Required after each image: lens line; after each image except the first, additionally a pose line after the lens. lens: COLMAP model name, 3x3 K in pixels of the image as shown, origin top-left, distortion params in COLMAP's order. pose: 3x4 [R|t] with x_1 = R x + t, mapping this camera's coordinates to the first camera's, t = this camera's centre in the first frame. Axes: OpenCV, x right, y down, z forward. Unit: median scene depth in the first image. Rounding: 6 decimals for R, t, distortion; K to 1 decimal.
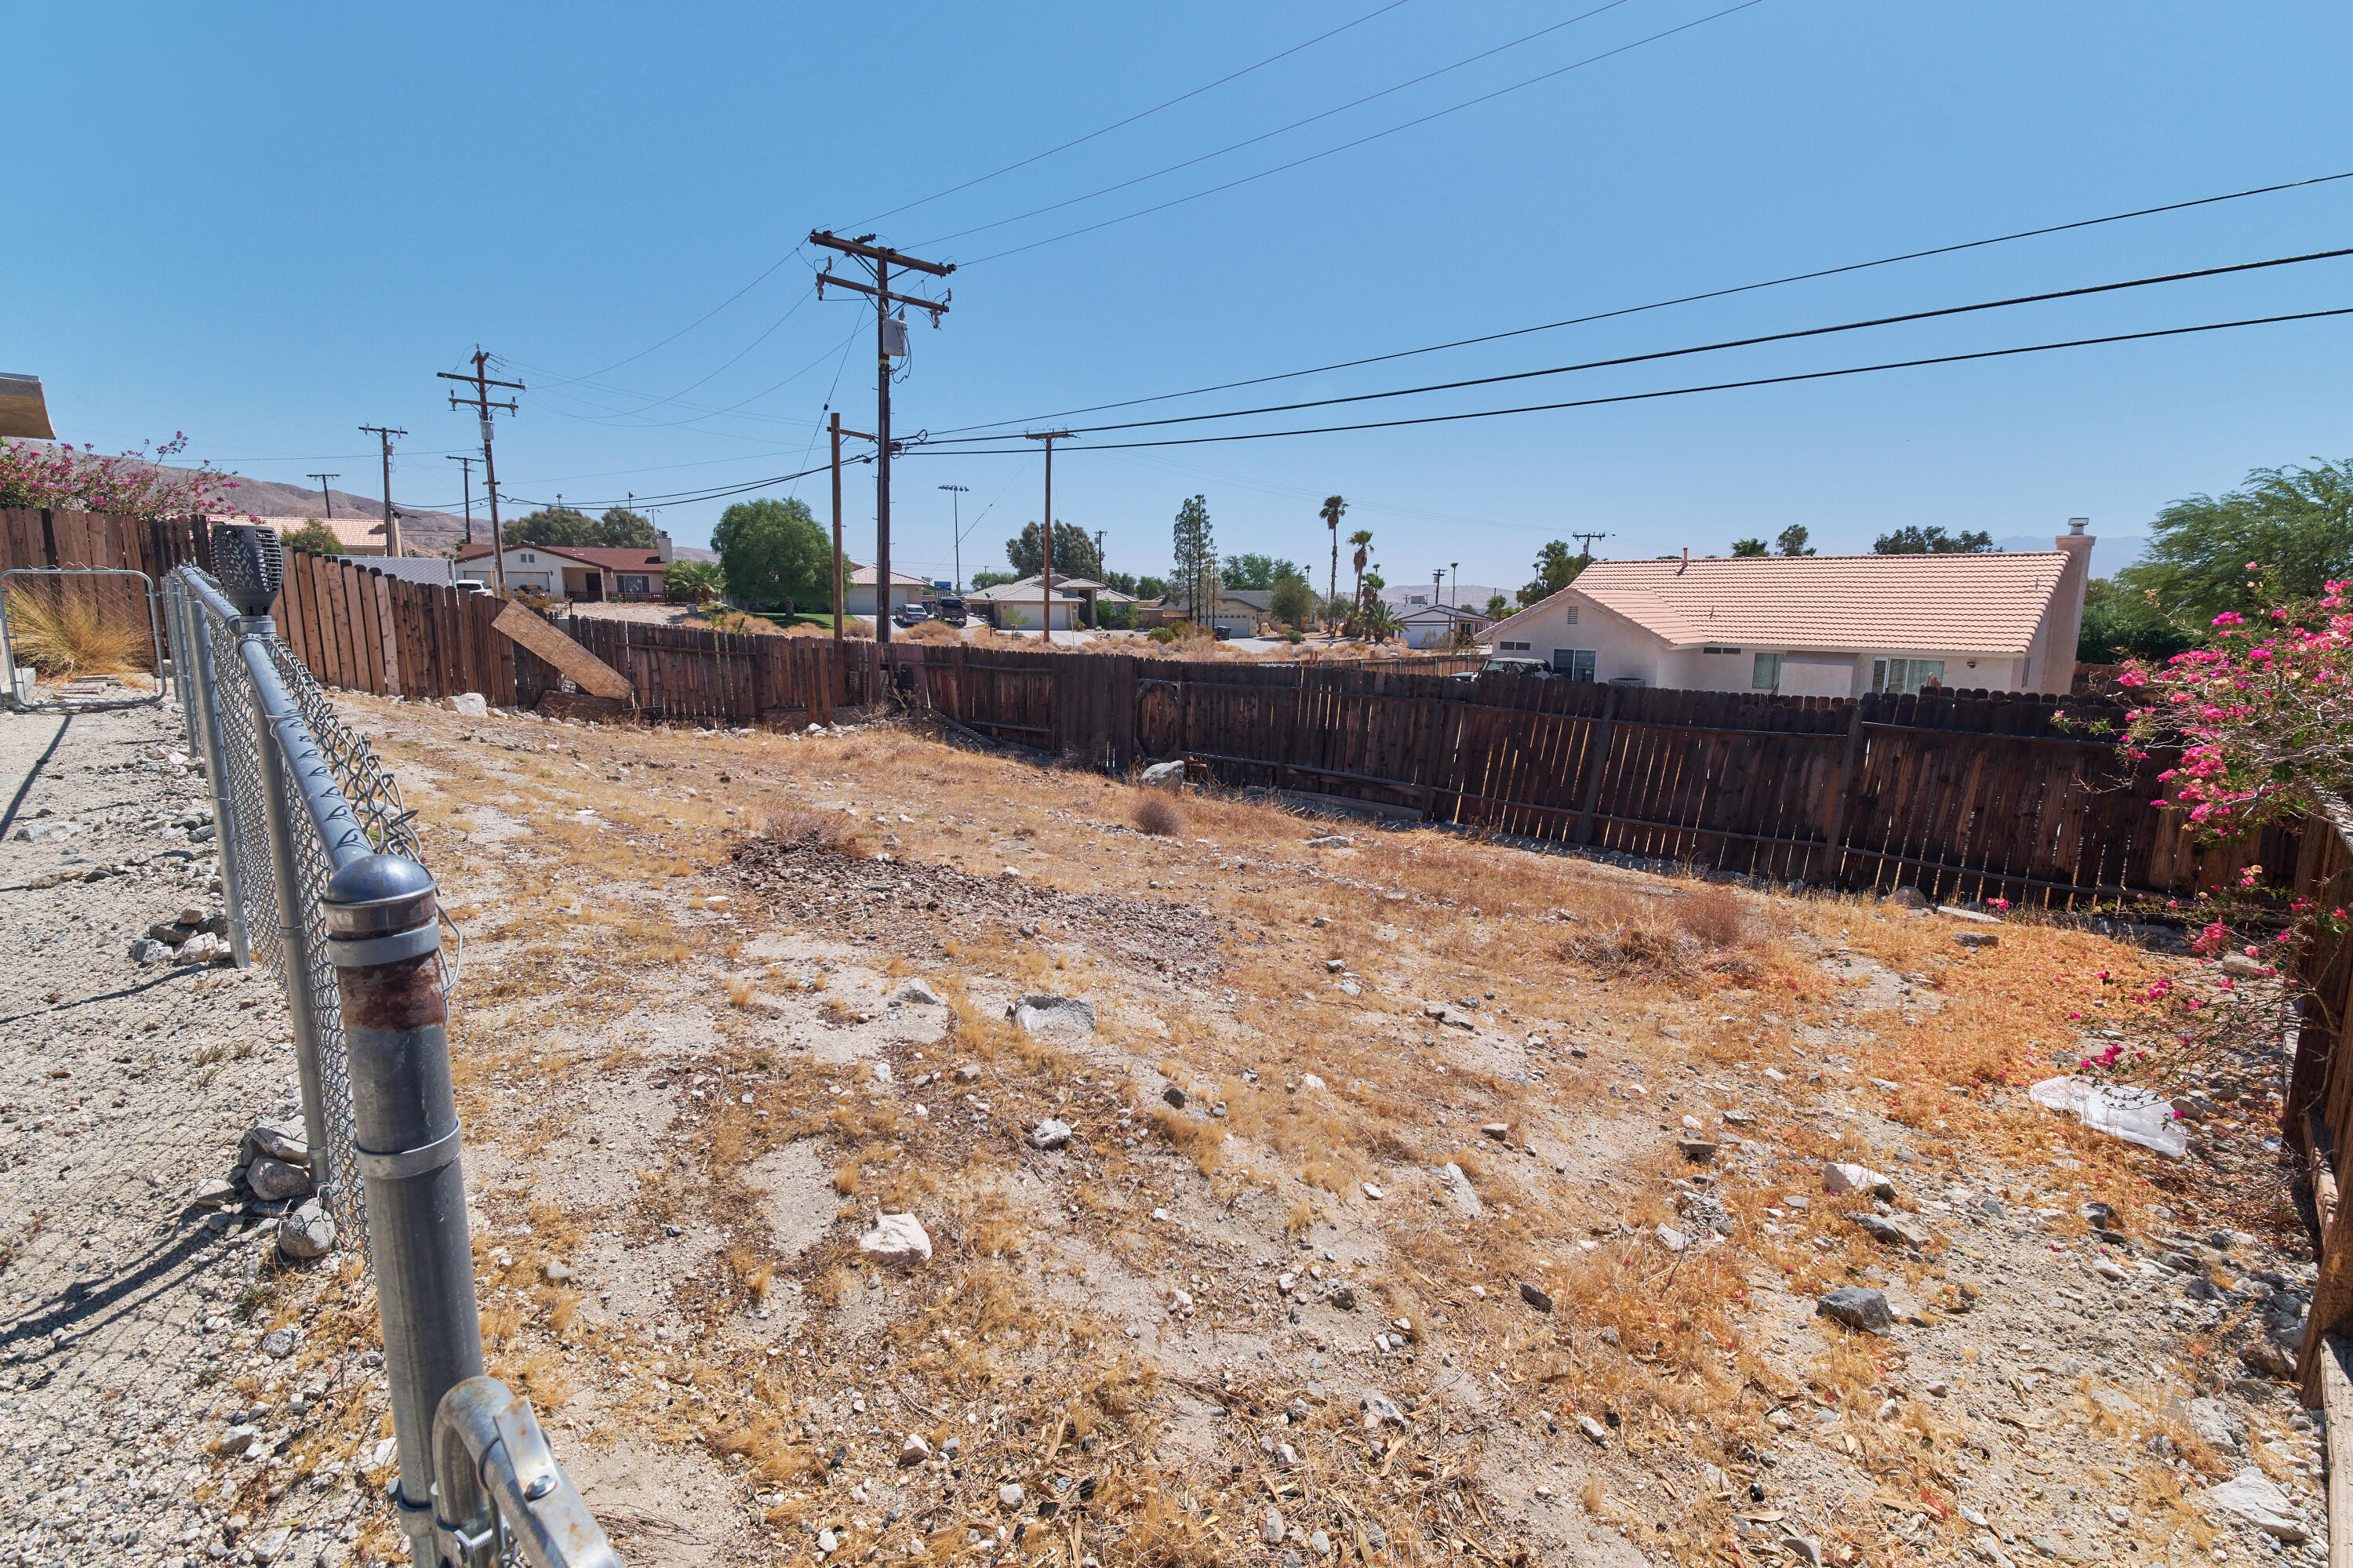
lens RADIAL K [[1066.2, 0, 1173.5], [0, 1066.2, 787.6], [0, 0, 1]] dist [0.054095, -0.026175]
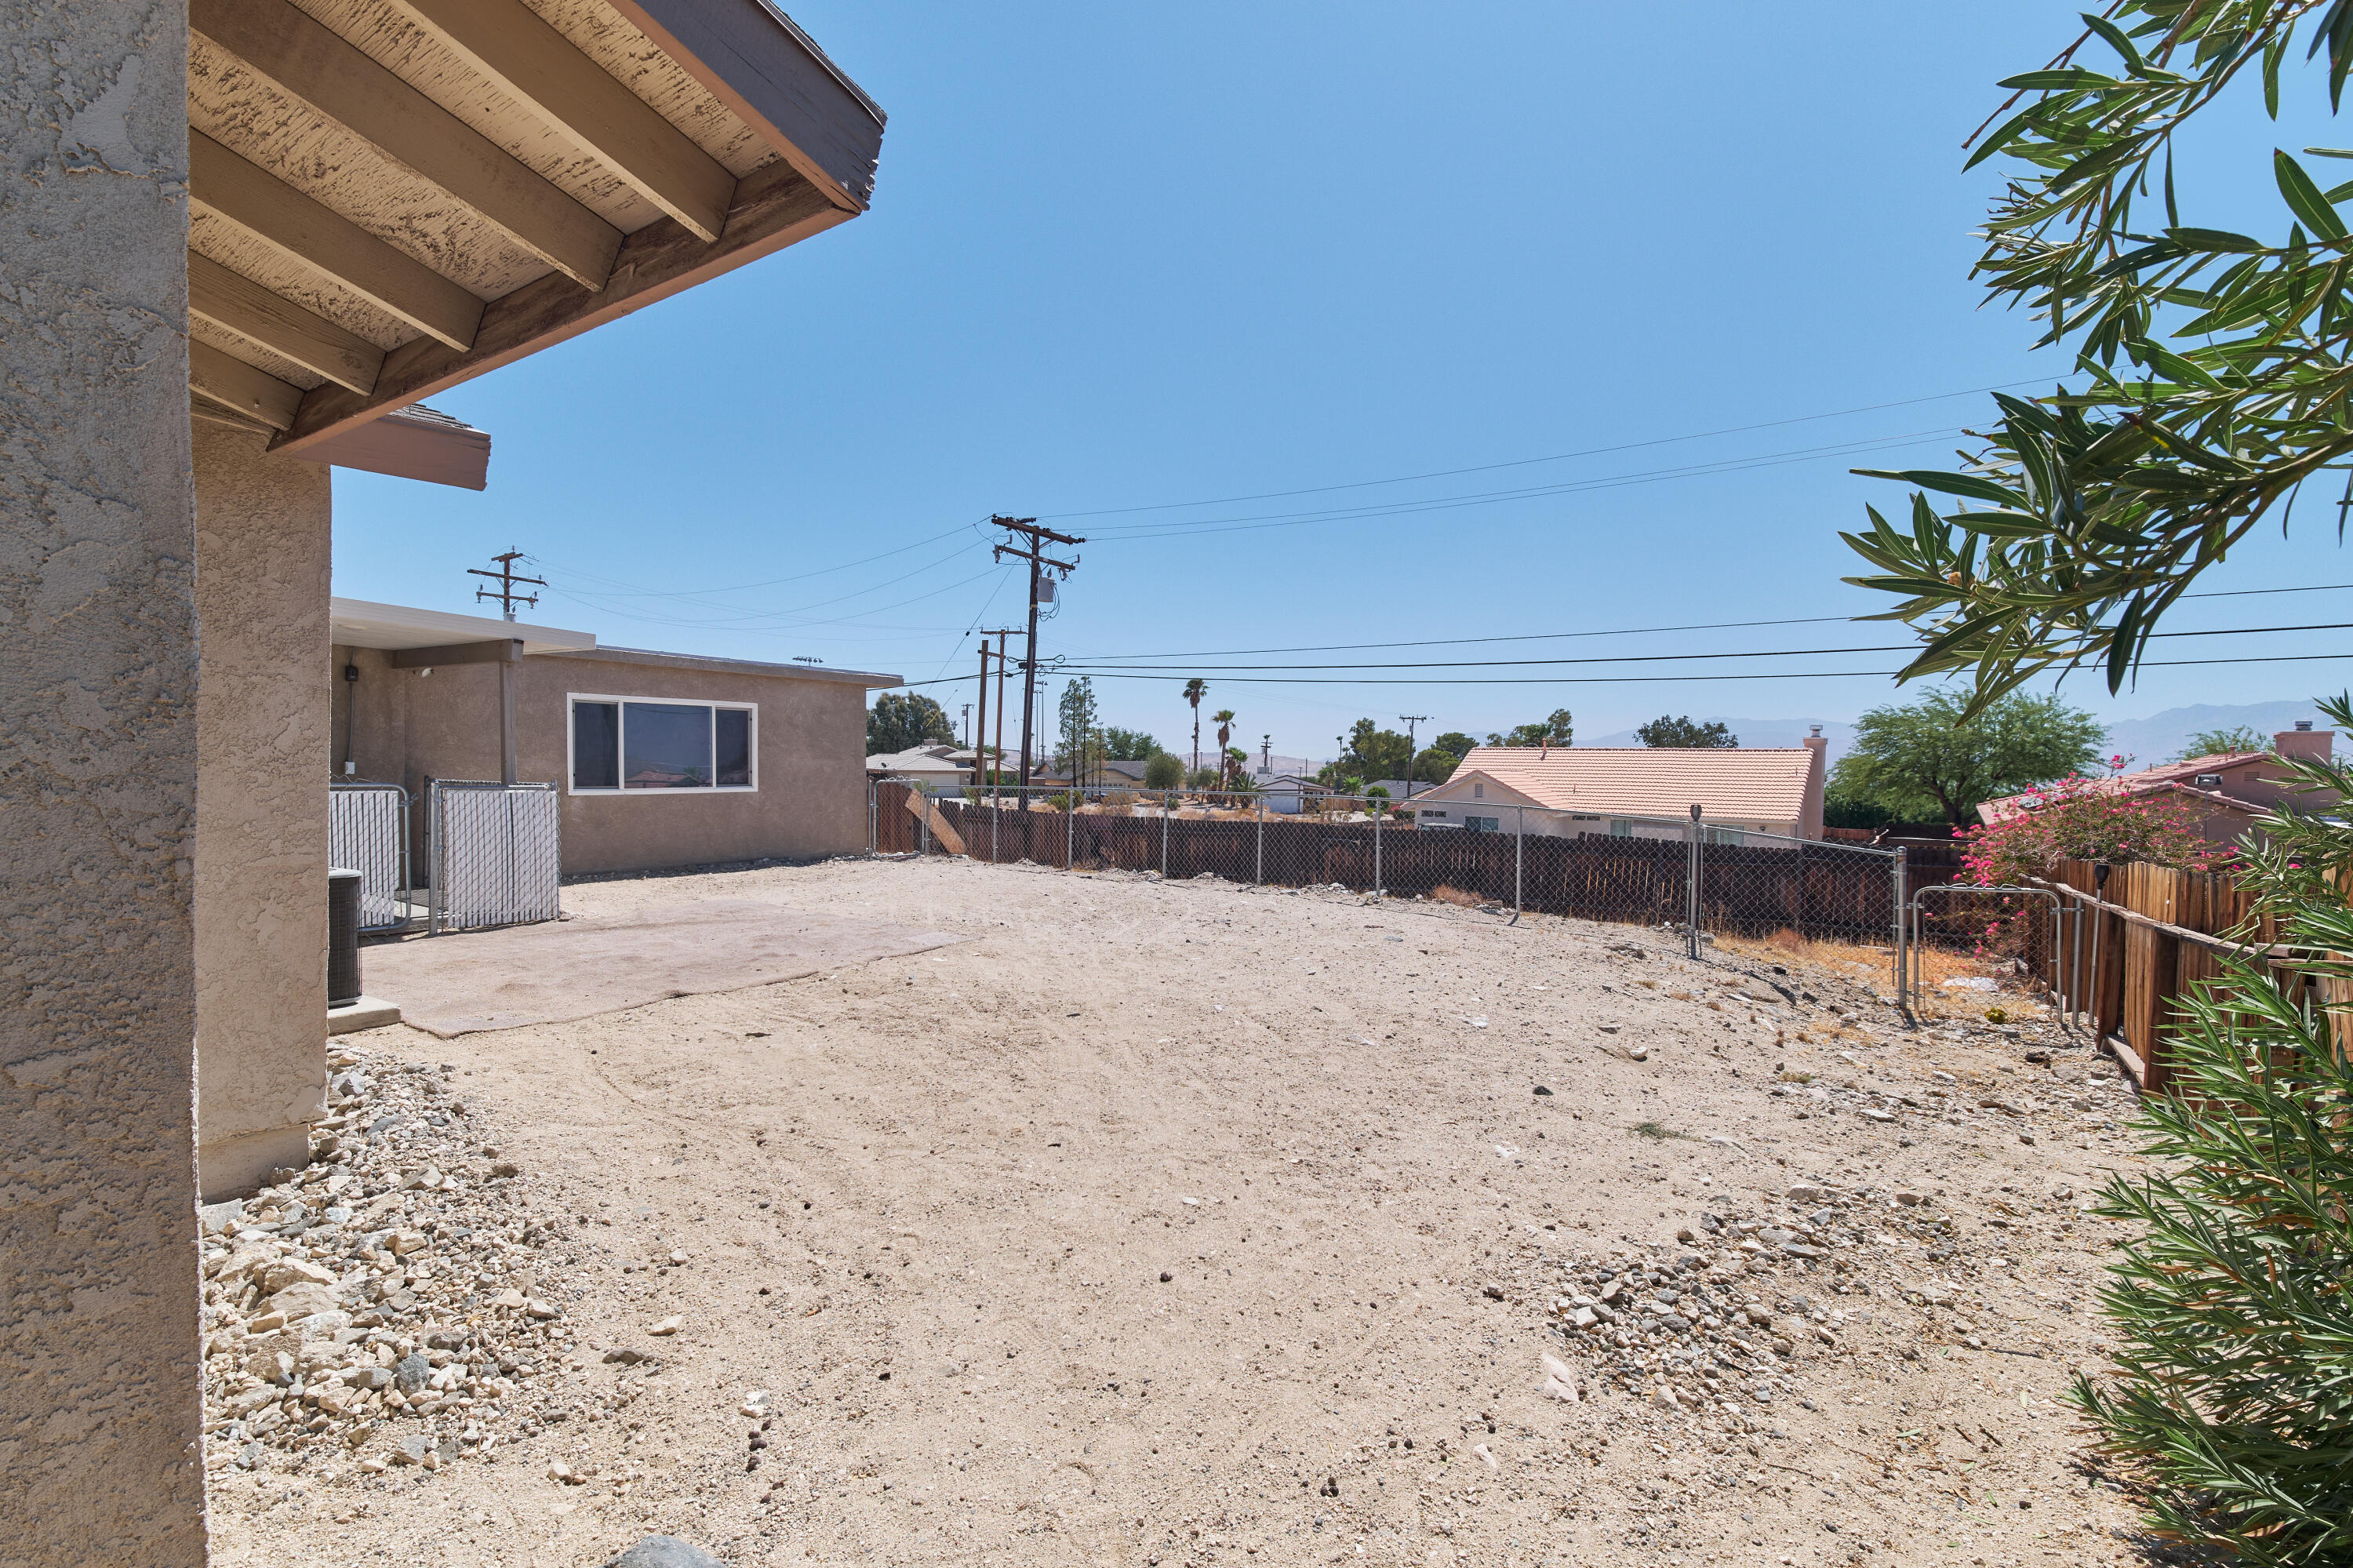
lens RADIAL K [[1066.2, 0, 1173.5], [0, 1066.2, 787.6], [0, 0, 1]] dist [0.054095, -0.026175]
pose [[0.984550, 0.002598, 0.175083, -0.166374], [0.024282, 0.988204, -0.151209, 0.016793], [-0.173410, 0.153124, 0.972873, -0.144275]]
